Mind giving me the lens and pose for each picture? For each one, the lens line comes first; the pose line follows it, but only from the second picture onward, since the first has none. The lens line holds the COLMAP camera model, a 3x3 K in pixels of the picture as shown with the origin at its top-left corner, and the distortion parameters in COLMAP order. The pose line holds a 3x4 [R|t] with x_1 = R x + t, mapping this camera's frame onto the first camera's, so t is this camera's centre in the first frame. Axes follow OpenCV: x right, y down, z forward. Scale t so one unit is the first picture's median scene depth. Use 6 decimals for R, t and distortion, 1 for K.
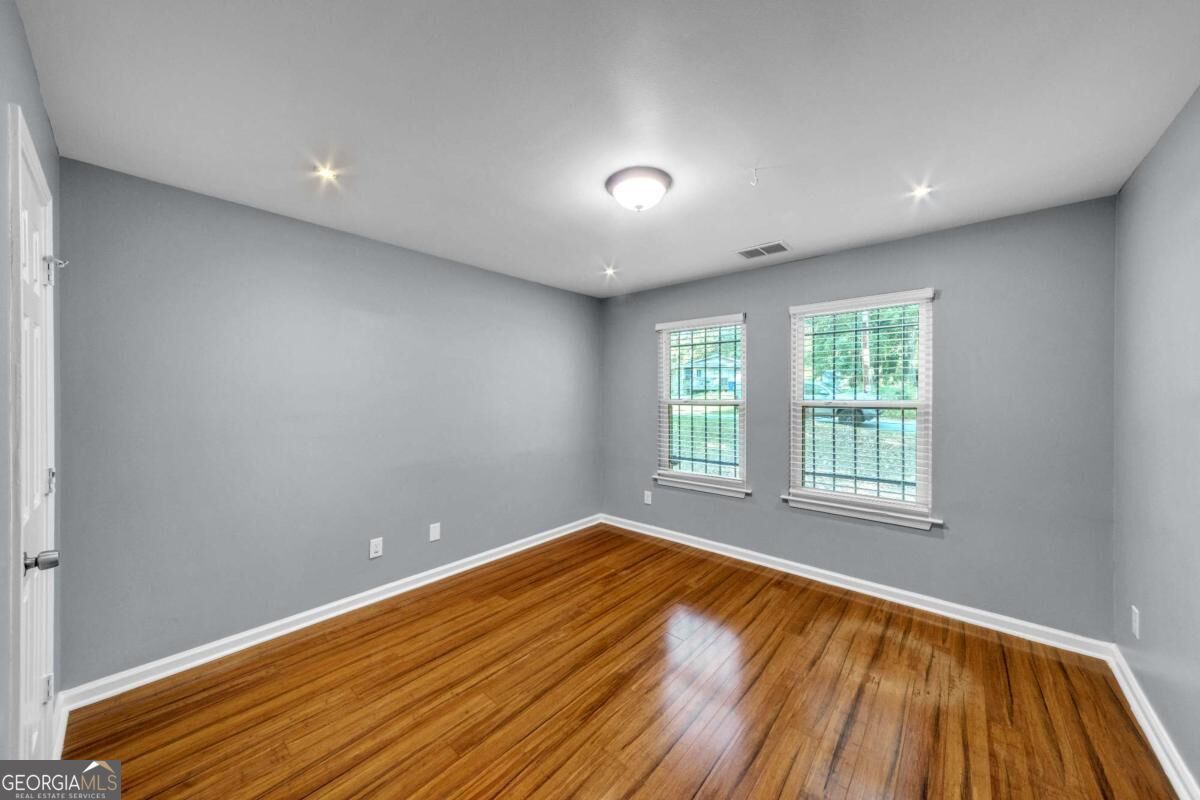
lens RADIAL K [[412.1, 0, 603.1], [0, 412.1, 398.4], [0, 0, 1]] dist [0.006997, -0.000053]
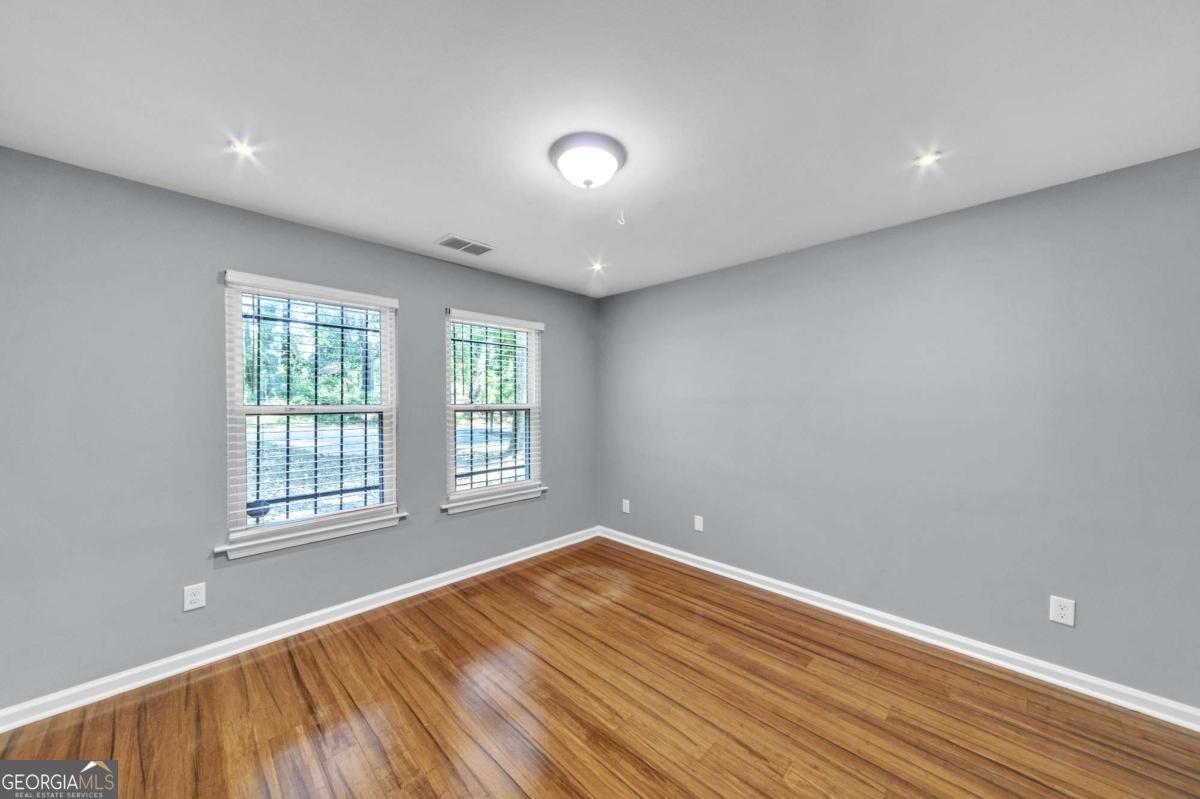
lens RADIAL K [[412.1, 0, 603.1], [0, 412.1, 397.9], [0, 0, 1]] dist [0.006997, -0.000053]
pose [[0.053318, 0.007168, 0.998552, -0.603881], [0.002883, 0.999969, -0.007333, -0.004779], [-0.998573, 0.003270, 0.053296, 0.709817]]
